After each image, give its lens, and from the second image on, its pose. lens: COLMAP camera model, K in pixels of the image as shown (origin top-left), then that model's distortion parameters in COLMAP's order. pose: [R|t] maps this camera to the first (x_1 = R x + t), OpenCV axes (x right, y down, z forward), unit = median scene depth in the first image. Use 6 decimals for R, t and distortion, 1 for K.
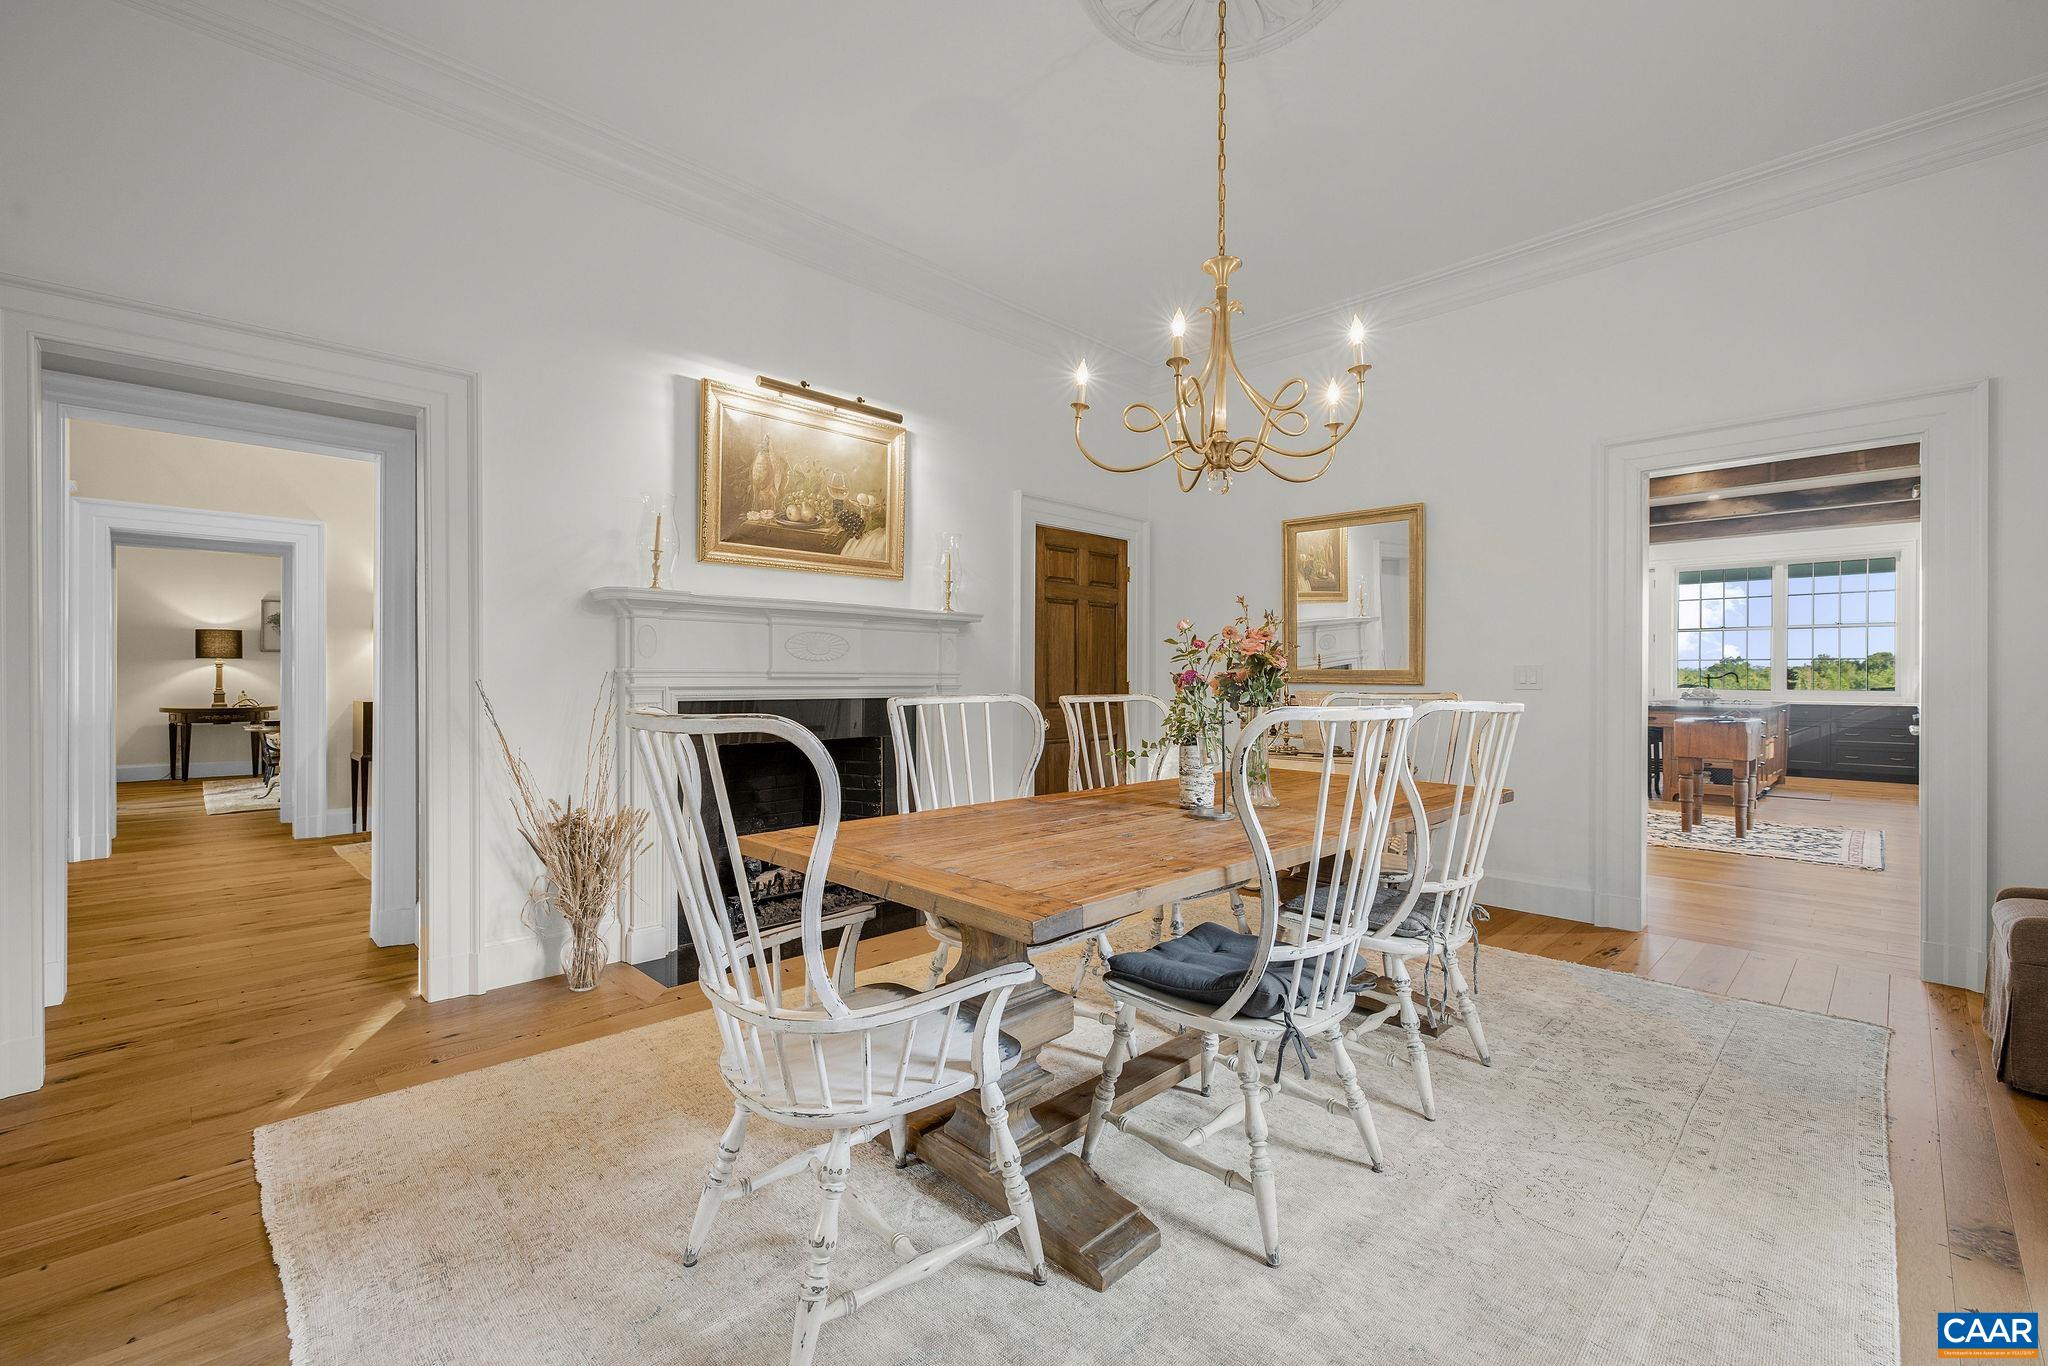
lens RADIAL K [[879.6, 0, 1026.2], [0, 879.6, 678.8], [0, 0, 1]] dist [0.012980, -0.000334]
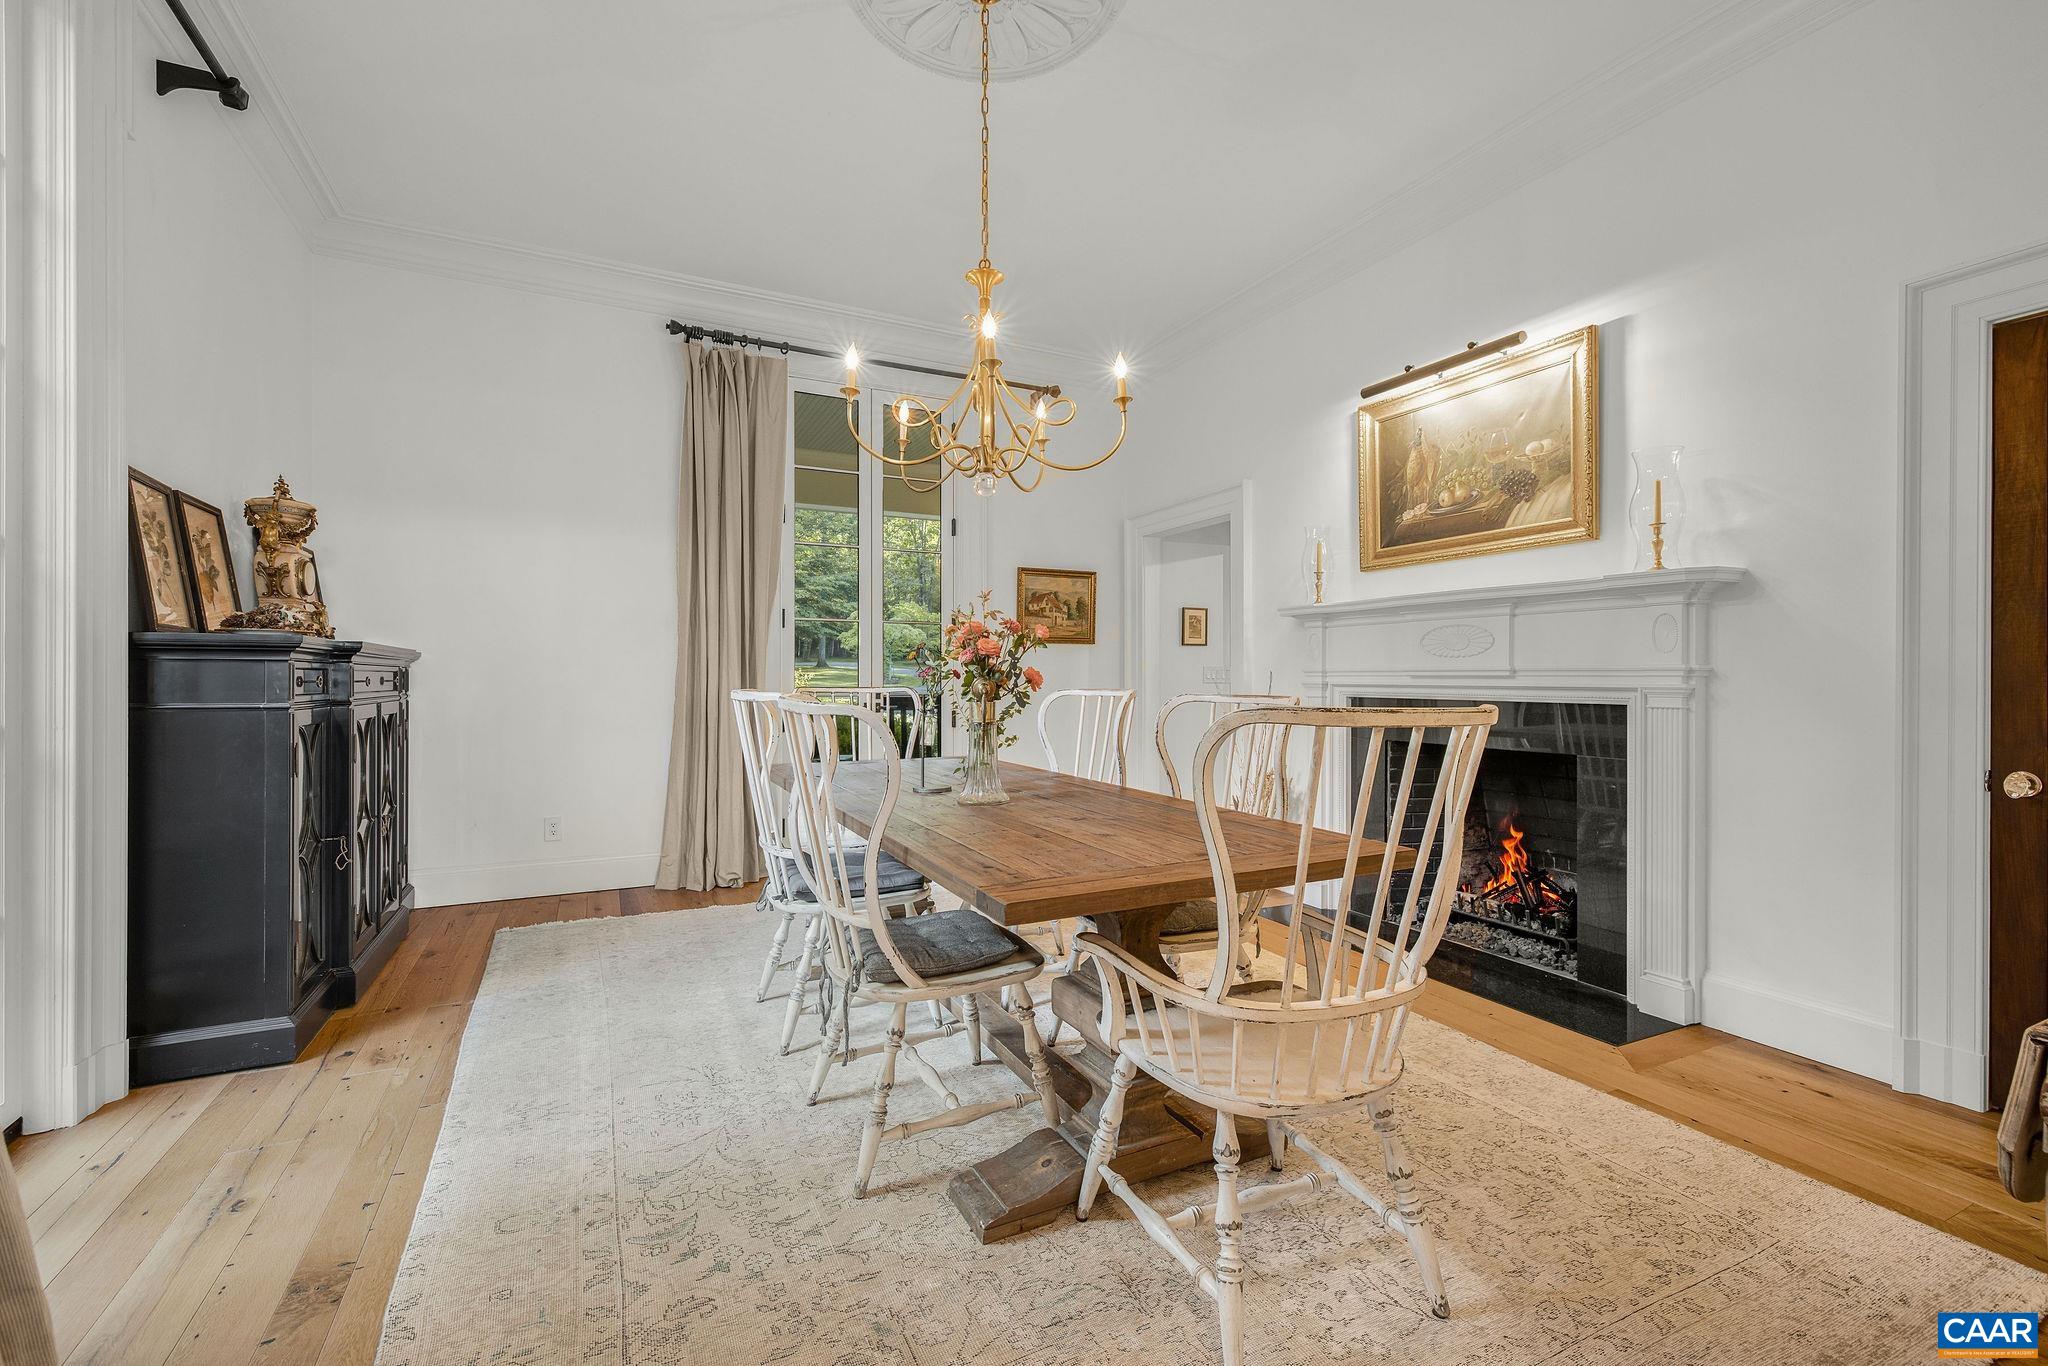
lens RADIAL K [[879.6, 0, 1015.8], [0, 879.6, 678.2], [0, 0, 1]] dist [0.012980, -0.000334]
pose [[-0.340879, -0.002005, -0.940105, 0.763064], [-0.006176, 0.999981, 0.000106, 0.003410], [0.940087, 0.005843, -0.340885, 0.896297]]
